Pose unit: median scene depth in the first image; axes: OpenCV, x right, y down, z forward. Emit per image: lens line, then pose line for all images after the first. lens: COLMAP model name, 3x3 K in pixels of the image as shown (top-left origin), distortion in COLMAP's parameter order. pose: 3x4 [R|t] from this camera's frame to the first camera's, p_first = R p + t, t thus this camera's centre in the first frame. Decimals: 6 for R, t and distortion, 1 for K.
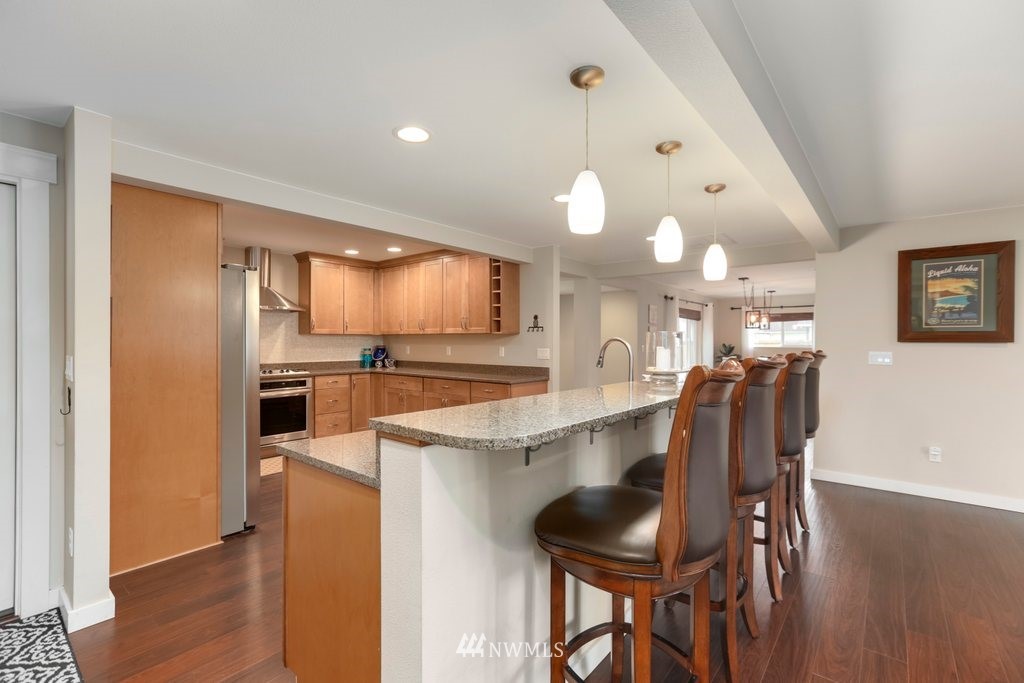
lens RADIAL K [[463.5, 0, 509.0], [0, 463.5, 344.6], [0, 0, 1]] dist [-0.029074, 0.012790]
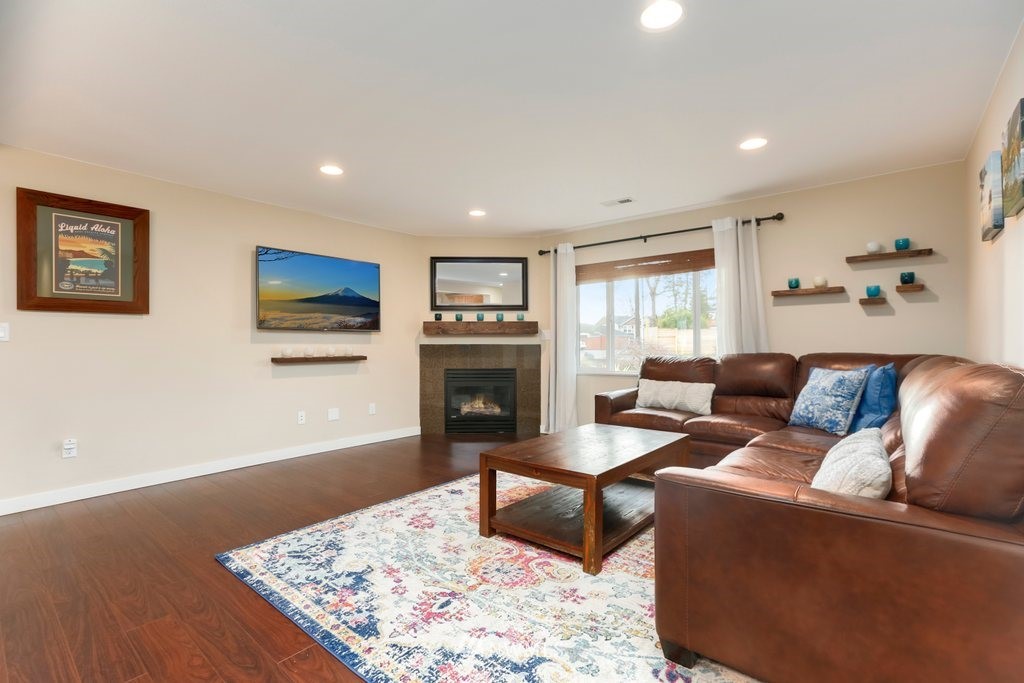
lens RADIAL K [[463.5, 0, 508.7], [0, 463.5, 342.2], [0, 0, 1]] dist [-0.029074, 0.012790]
pose [[-0.006803, -0.000569, 0.999977, 0.071331], [0.012041, 0.999927, 0.000651, 0.039860], [-0.999904, 0.012045, -0.006795, 0.142950]]
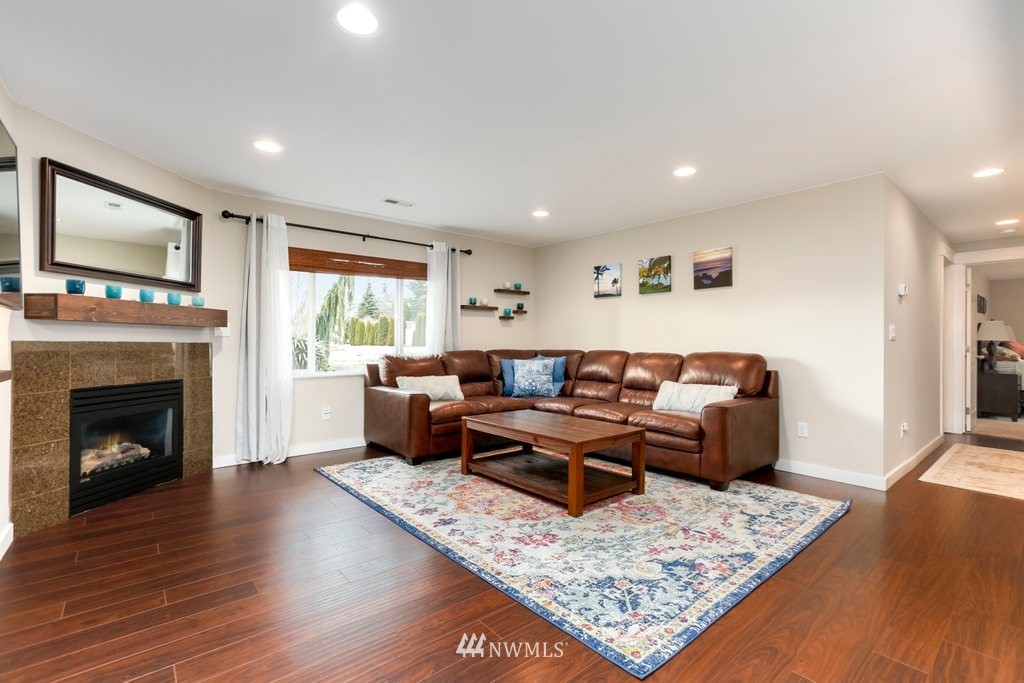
lens RADIAL K [[463.5, 0, 506.4], [0, 463.5, 335.5], [0, 0, 1]] dist [-0.029074, 0.012790]
pose [[-0.984438, -0.005071, 0.175657, 0.534458], [-0.006476, 0.999951, -0.007427, 0.037579], [-0.175611, -0.008449, -0.984423, 0.699408]]
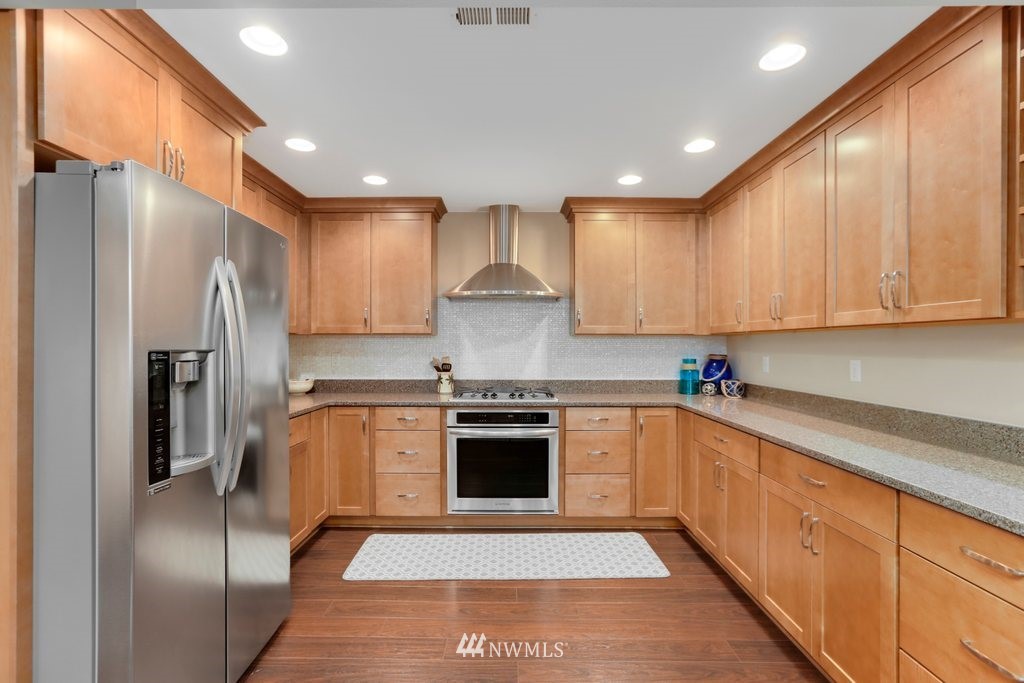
lens RADIAL K [[463.5, 0, 505.1], [0, 463.5, 348.7], [0, 0, 1]] dist [-0.029074, 0.012790]
pose [[0.630722, 0.003893, -0.775999, -0.017757], [-0.005348, 0.999985, 0.000670, -0.004555], [0.775990, 0.003727, 0.630734, 0.585469]]
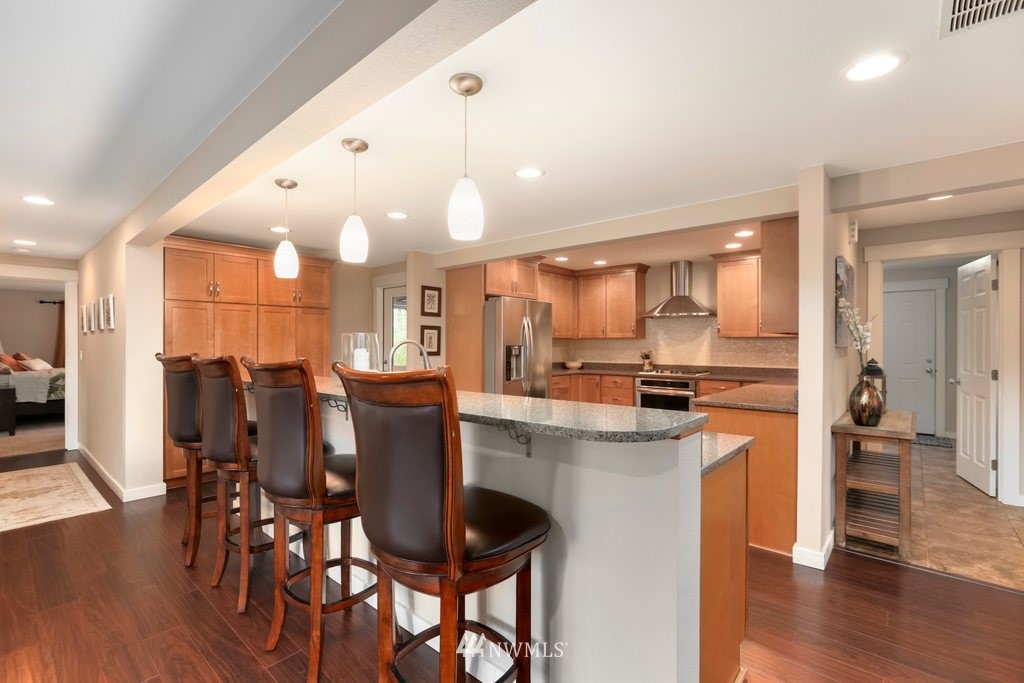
lens RADIAL K [[463.5, 0, 510.3], [0, 463.5, 344.4], [0, 0, 1]] dist [-0.029074, 0.012790]
pose [[-0.018750, -0.001023, -0.999824, 0.605392], [-0.008504, 0.999963, -0.000864, -0.004008], [0.999788, 0.008486, -0.018758, 0.617557]]
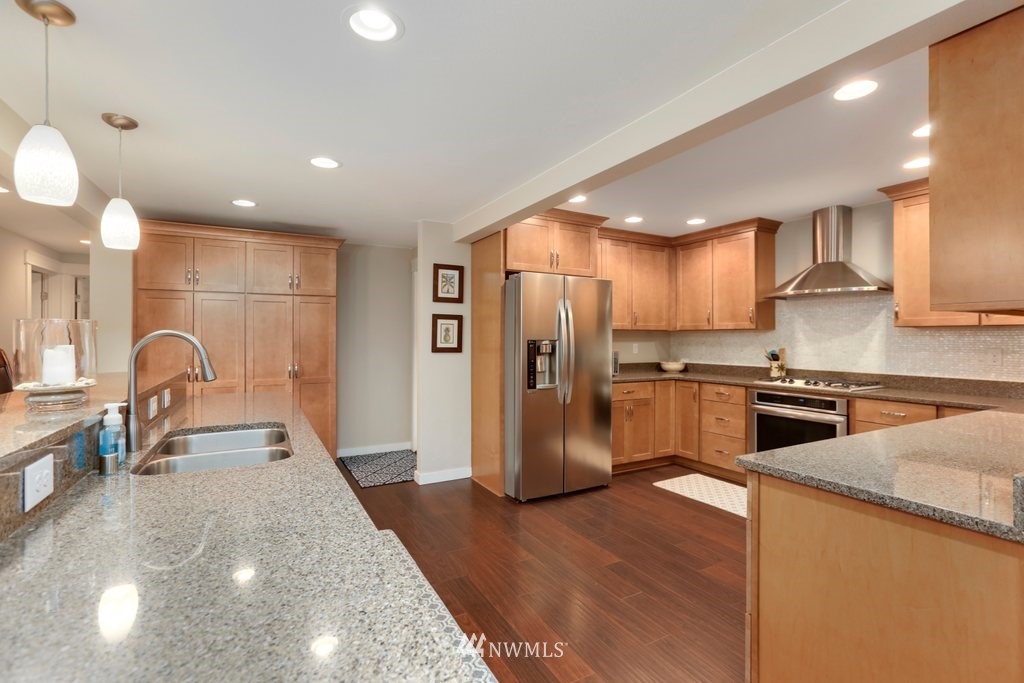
lens RADIAL K [[463.5, 0, 509.1], [0, 463.5, 338.1], [0, 0, 1]] dist [-0.029074, 0.012790]
pose [[-0.363231, -0.003238, -0.931694, 0.309416], [-0.009629, 0.999954, 0.000278, -0.004943], [0.931649, 0.009072, -0.363245, 0.809987]]
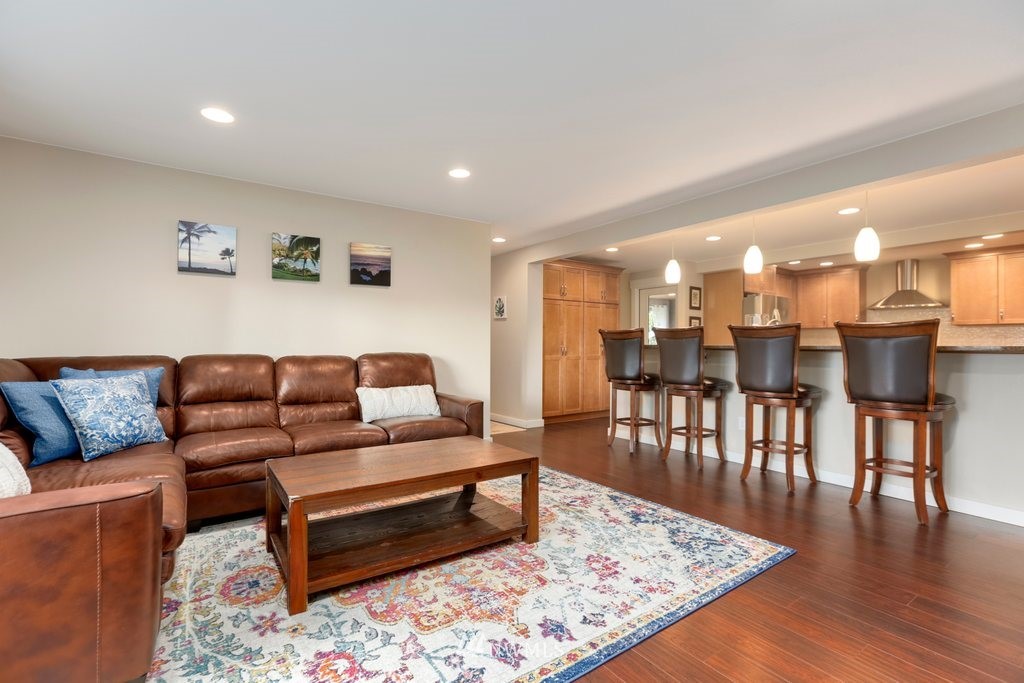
lens RADIAL K [[463.5, 0, 507.4], [0, 463.5, 343.0], [0, 0, 1]] dist [-0.029074, 0.012790]
pose [[-0.262668, -0.006259, -0.964866, 1.005535], [-0.013025, 0.999911, -0.002940, 0.040506], [0.964798, 0.011795, -0.262726, 0.261772]]
